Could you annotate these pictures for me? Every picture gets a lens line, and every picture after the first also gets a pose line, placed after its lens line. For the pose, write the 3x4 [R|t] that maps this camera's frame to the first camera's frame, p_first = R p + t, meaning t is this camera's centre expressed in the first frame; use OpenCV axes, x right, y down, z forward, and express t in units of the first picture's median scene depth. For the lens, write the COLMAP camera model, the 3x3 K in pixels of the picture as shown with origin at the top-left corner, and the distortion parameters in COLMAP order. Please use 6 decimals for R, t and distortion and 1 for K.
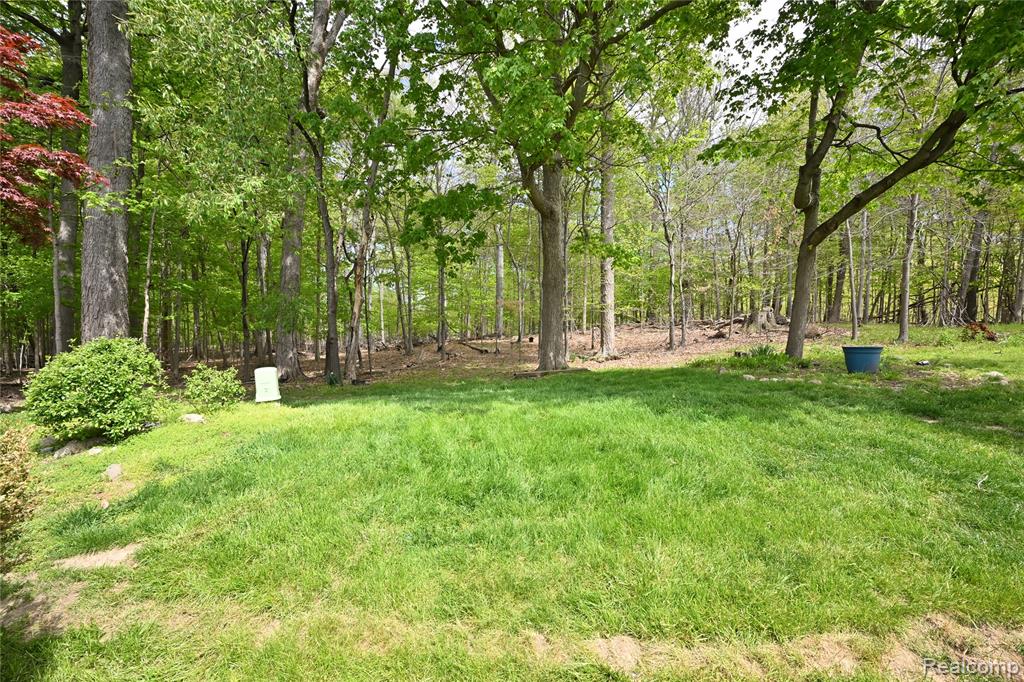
lens RADIAL K [[399.2, 0, 517.3], [0, 399.2, 342.1], [0, 0, 1]] dist [0.000694, 0.000164]
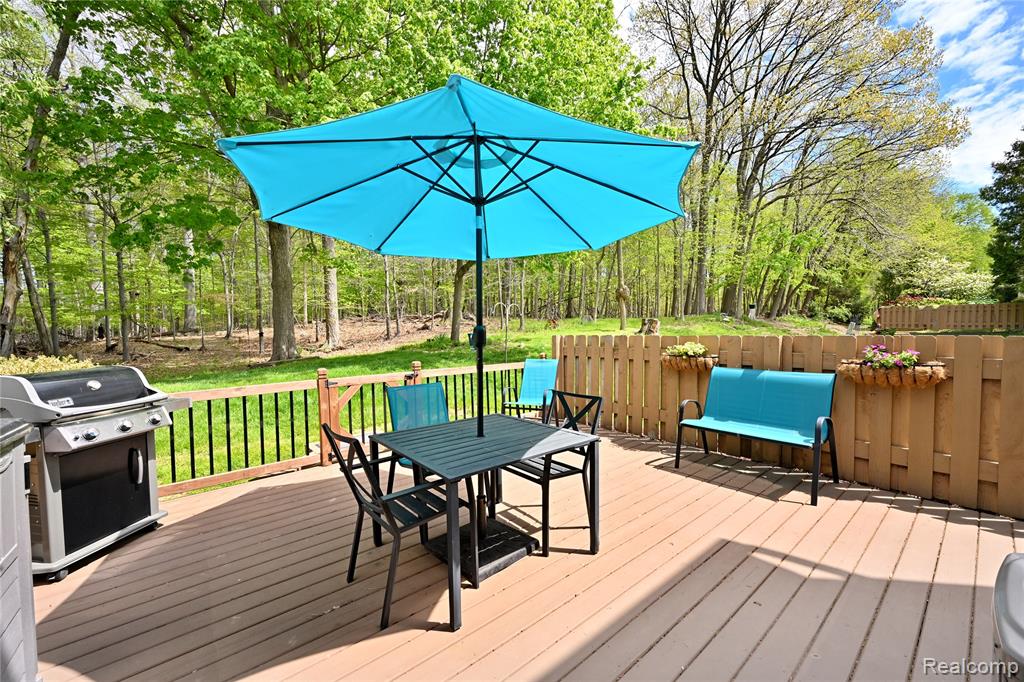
lens RADIAL K [[399.2, 0, 517.3], [0, 399.2, 342.1], [0, 0, 1]] dist [0.000694, 0.000164]
pose [[0.785216, -0.038461, 0.618027, -0.068876], [0.026032, 0.999237, 0.029110, 0.001291], [-0.618675, -0.006769, 0.785618, -0.230548]]
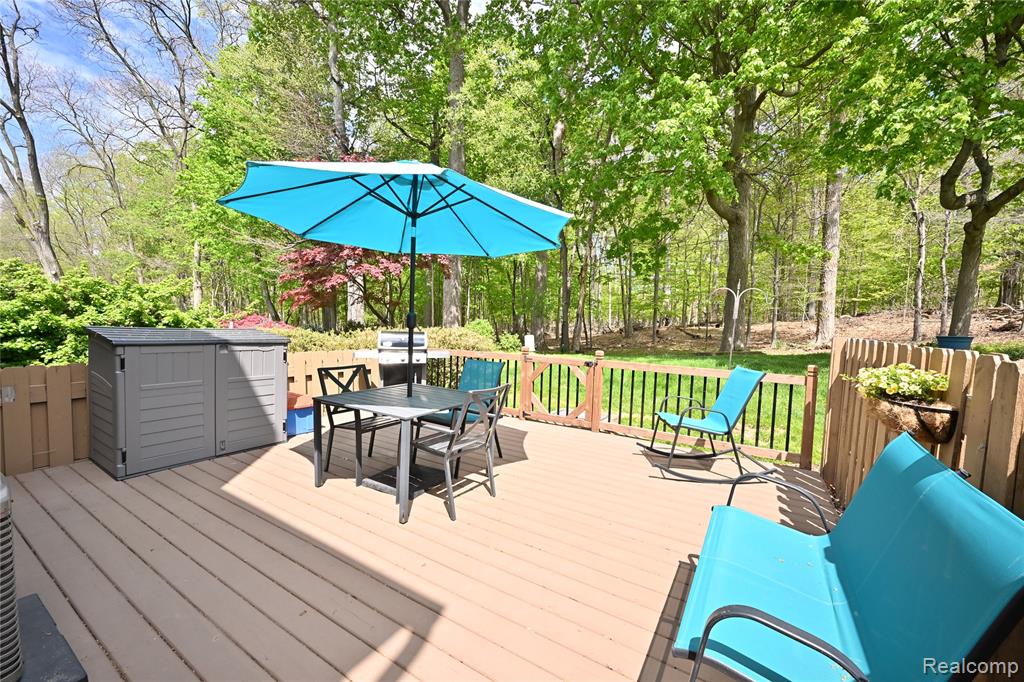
lens RADIAL K [[399.2, 0, 517.3], [0, 399.2, 342.1], [0, 0, 1]] dist [0.000694, 0.000164]
pose [[0.840266, 0.047424, -0.540096, 0.135841], [-0.027754, 0.998623, 0.044508, 0.003714], [0.541464, -0.022408, 0.840426, -0.239160]]
